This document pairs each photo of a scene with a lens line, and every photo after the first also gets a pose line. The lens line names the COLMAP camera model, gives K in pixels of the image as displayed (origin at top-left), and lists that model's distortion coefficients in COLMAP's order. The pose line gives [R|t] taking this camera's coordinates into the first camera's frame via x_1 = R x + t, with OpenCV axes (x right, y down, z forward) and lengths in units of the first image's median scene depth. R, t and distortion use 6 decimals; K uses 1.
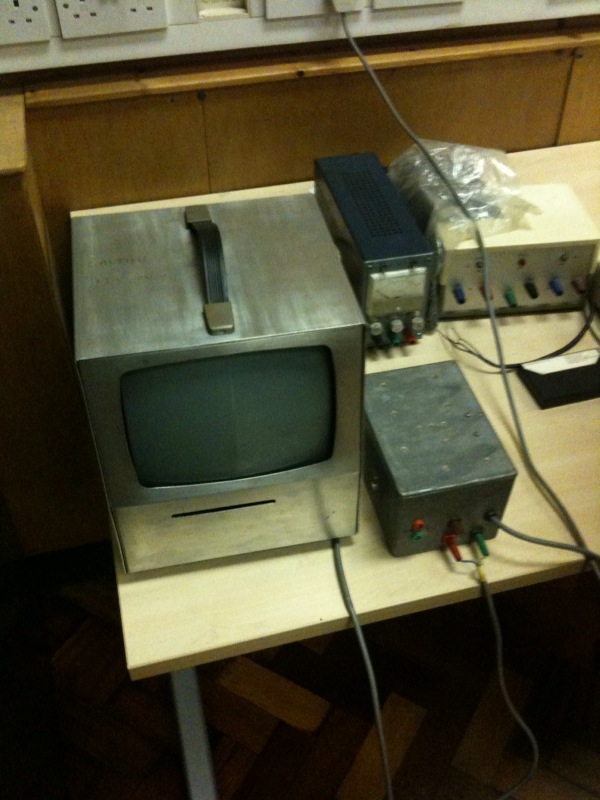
lens RADIAL K [[850.3, 0, 315.1], [0, 850.3, 401.2], [0, 0, 1]] dist [0.013635, -0.282334]
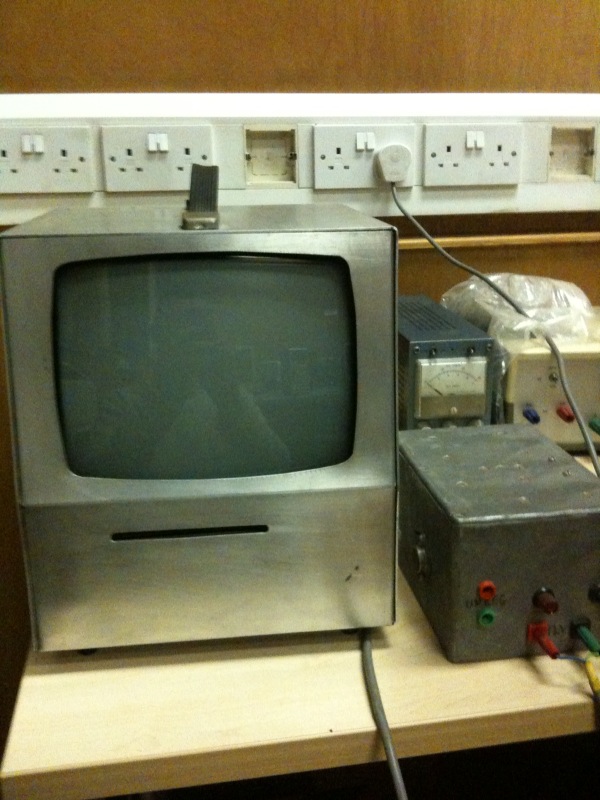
lens RADIAL K [[850.3, 0, 315.1], [0, 850.3, 401.2], [0, 0, 1]] dist [0.013635, -0.282334]
pose [[0.995694, 0.005594, -0.092531, 0.042747], [-0.050565, 0.869377, -0.491555, 0.293283], [0.077694, 0.494117, 0.865917, 0.303730]]
